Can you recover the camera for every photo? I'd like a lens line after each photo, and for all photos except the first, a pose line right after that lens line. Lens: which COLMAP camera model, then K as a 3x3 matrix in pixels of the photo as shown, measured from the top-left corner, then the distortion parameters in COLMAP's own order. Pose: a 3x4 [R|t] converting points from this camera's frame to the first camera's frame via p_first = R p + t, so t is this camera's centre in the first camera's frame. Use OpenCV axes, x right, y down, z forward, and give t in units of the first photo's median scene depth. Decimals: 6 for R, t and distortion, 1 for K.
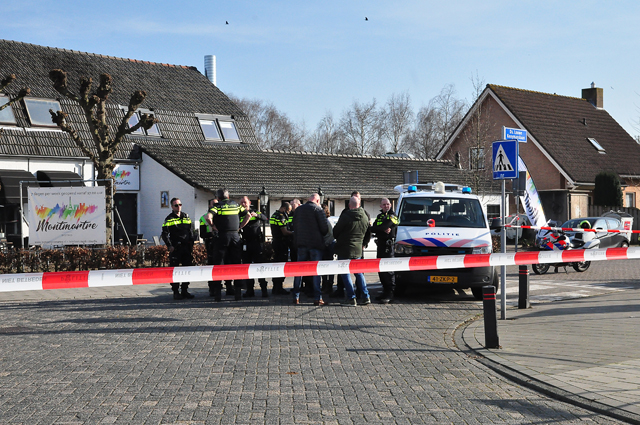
lens RADIAL K [[1055.4, 0, 320.8], [0, 1055.4, 213.2], [0, 0, 1]] dist [0.160194, 0.000000]
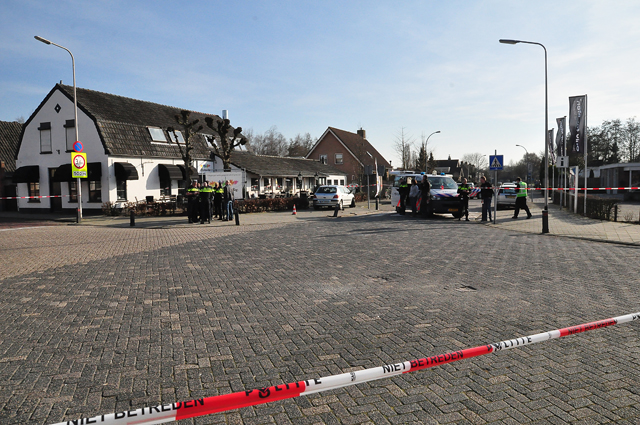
lens RADIAL K [[486.3, 0, 319.4], [0, 486.3, 210.5], [0, 0, 1]] dist [-0.072870, -0.002395]
pose [[0.952732, -0.022370, 0.302988, -0.286859], [0.005544, 0.998400, 0.056281, -0.001001], [-0.303762, -0.051941, 0.951331, 0.006200]]
